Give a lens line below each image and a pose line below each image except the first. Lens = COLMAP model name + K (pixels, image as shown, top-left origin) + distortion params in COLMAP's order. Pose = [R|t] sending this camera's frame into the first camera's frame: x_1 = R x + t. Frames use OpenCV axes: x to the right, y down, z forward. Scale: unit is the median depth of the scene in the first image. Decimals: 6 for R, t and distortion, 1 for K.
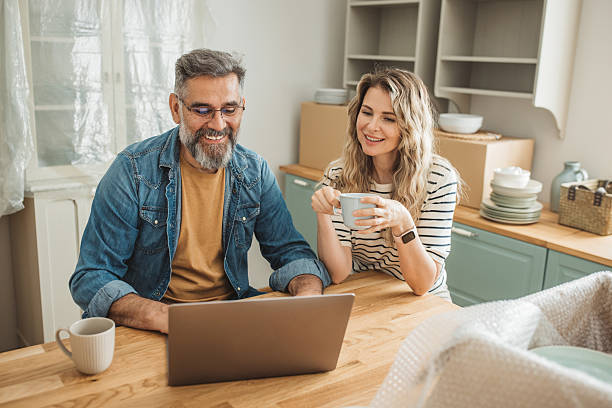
lens RADIAL K [[600.9, 0, 307.7], [0, 600.9, 196.8], [0, 0, 1]] dist [-0.004470, -0.000642]
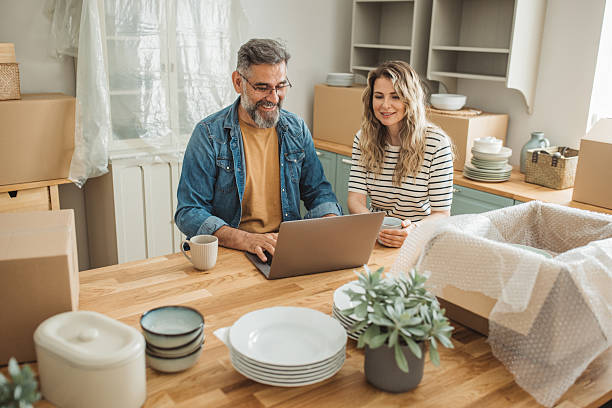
lens RADIAL K [[590.9, 0, 306.1], [0, 590.9, 204.1], [0, 0, 1]] dist [-0.000282, -0.013746]
pose [[0.999944, -0.009900, 0.003763, -0.047102], [0.009689, 0.998576, 0.052456, 0.022336], [-0.004277, -0.052416, 0.998616, -0.239875]]
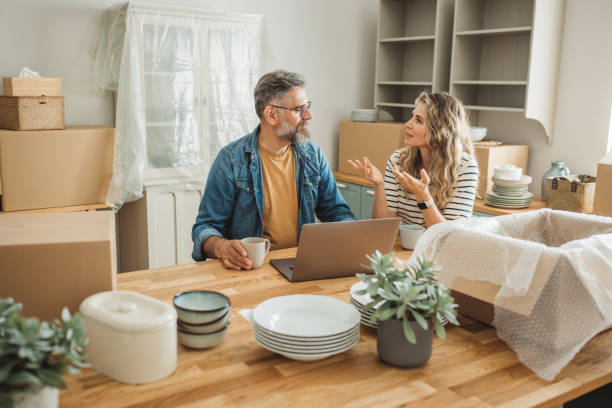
lens RADIAL K [[598.9, 0, 305.2], [0, 598.9, 204.3], [0, 0, 1]] dist [-0.002483, -0.004090]
pose [[0.998848, -0.010137, -0.046900, -0.035825], [0.008549, 0.999387, -0.033935, 0.075265], [0.047215, 0.033495, 0.998323, -0.300861]]
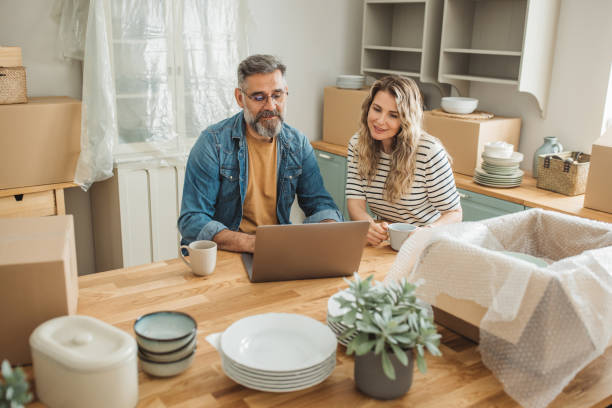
lens RADIAL K [[610.2, 0, 308.1], [0, 610.2, 202.2], [0, 0, 1]] dist [-0.002781, -0.007819]
pose [[0.999757, -0.004328, -0.021628, -0.024911], [0.005293, 0.998984, 0.044747, 0.016849], [0.021413, -0.044850, 0.998764, -0.262373]]
